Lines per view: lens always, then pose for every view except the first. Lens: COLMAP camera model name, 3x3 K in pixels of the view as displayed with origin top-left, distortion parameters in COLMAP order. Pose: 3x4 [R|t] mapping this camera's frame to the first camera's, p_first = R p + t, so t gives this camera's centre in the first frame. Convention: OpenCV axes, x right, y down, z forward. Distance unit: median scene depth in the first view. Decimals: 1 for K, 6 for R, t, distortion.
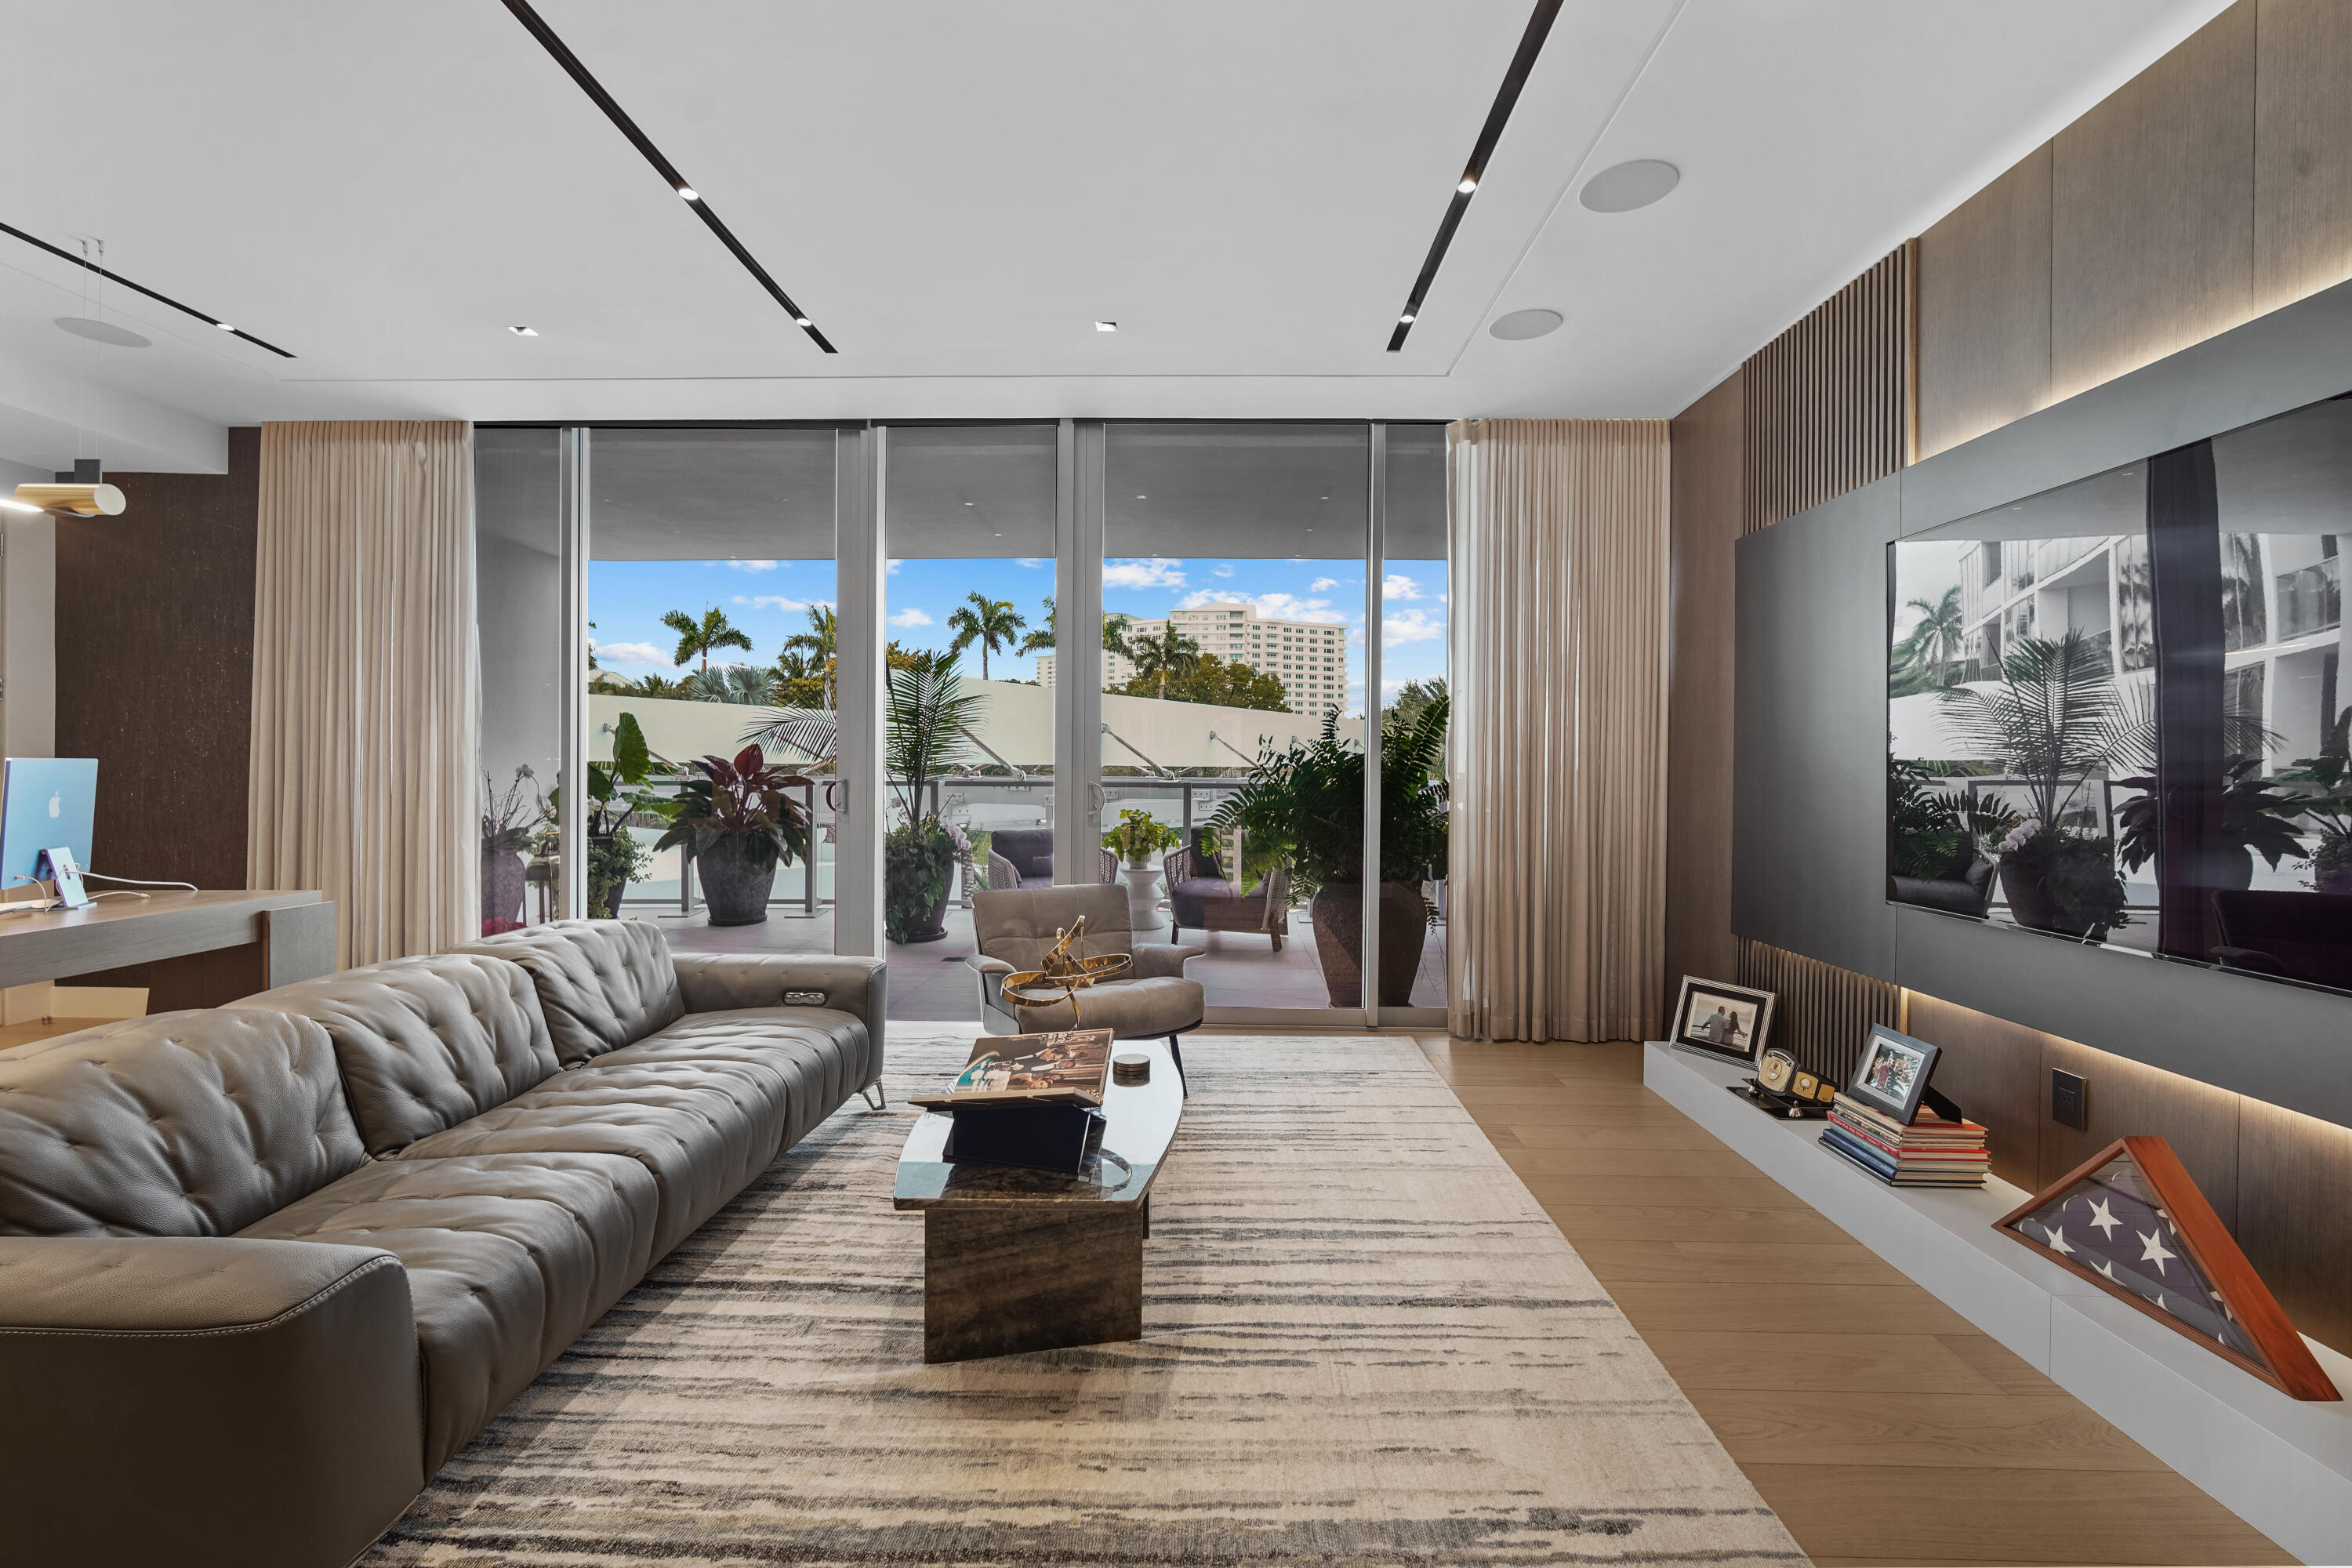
lens RADIAL K [[1028.2, 0, 1178.3], [0, 1028.2, 771.7], [0, 0, 1]] dist [-0.001077, -0.000003]
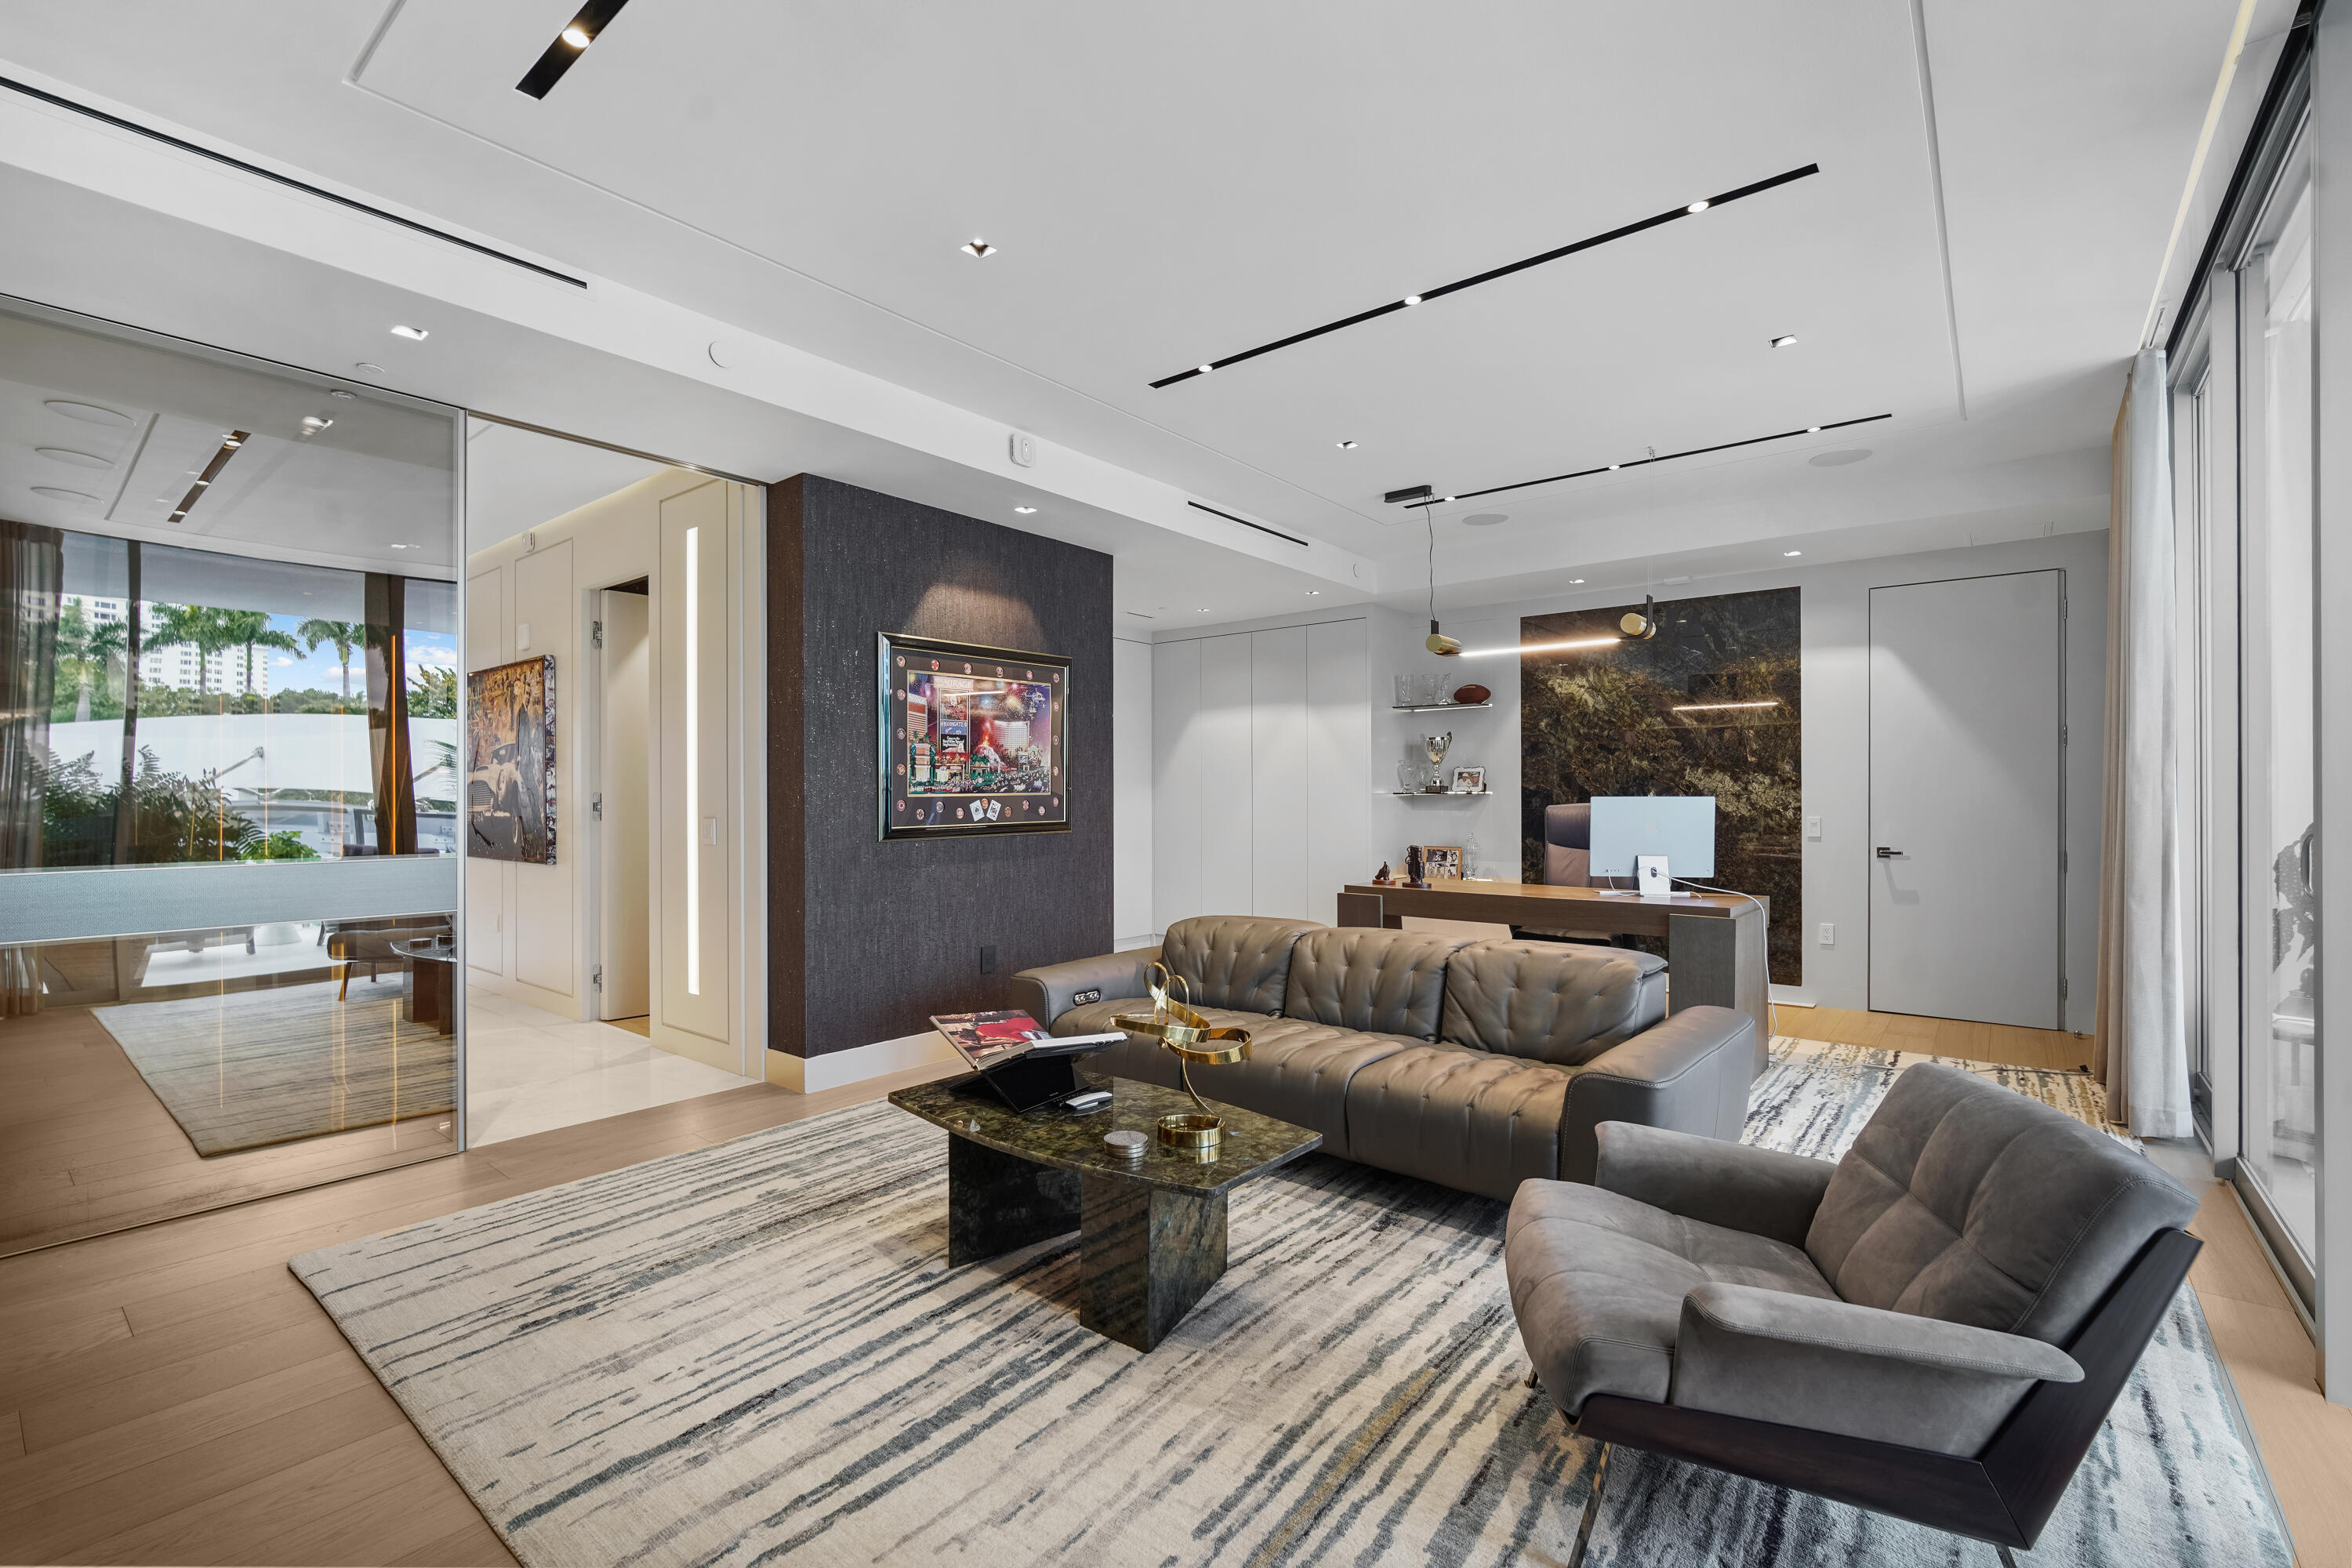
lens RADIAL K [[1028.2, 0, 1166.9], [0, 1028.2, 792.0], [0, 0, 1]] dist [-0.001077, -0.000003]
pose [[-0.615685, -0.011883, -0.787903, 0.677559], [-0.006393, 0.999929, -0.010085, -0.000175], [0.787966, -0.001172, -0.615717, 1.719325]]
